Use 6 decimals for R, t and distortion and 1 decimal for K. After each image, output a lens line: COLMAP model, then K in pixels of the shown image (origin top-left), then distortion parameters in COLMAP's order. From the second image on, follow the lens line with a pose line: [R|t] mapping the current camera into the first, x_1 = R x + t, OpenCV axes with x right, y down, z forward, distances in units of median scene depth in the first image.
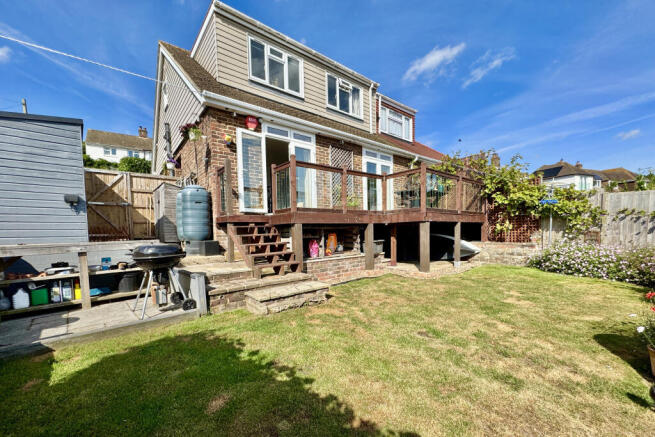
lens RADIAL K [[260.3, 0, 325.6], [0, 260.3, 219.0], [0, 0, 1]] dist [-0.001527, -0.000151]
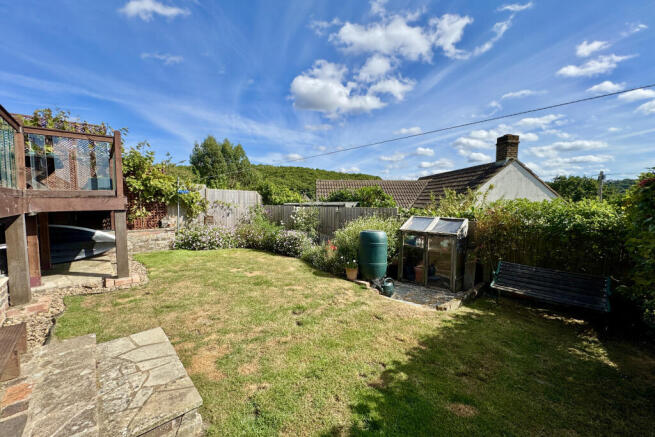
lens RADIAL K [[260.3, 0, 325.0], [0, 260.3, 221.6], [0, 0, 1]] dist [-0.001527, -0.000151]
pose [[-0.046381, -0.054438, 0.997439, -0.635417], [-0.042476, 0.997718, 0.052479, -0.036947], [-0.998020, -0.039933, -0.048587, 0.747111]]
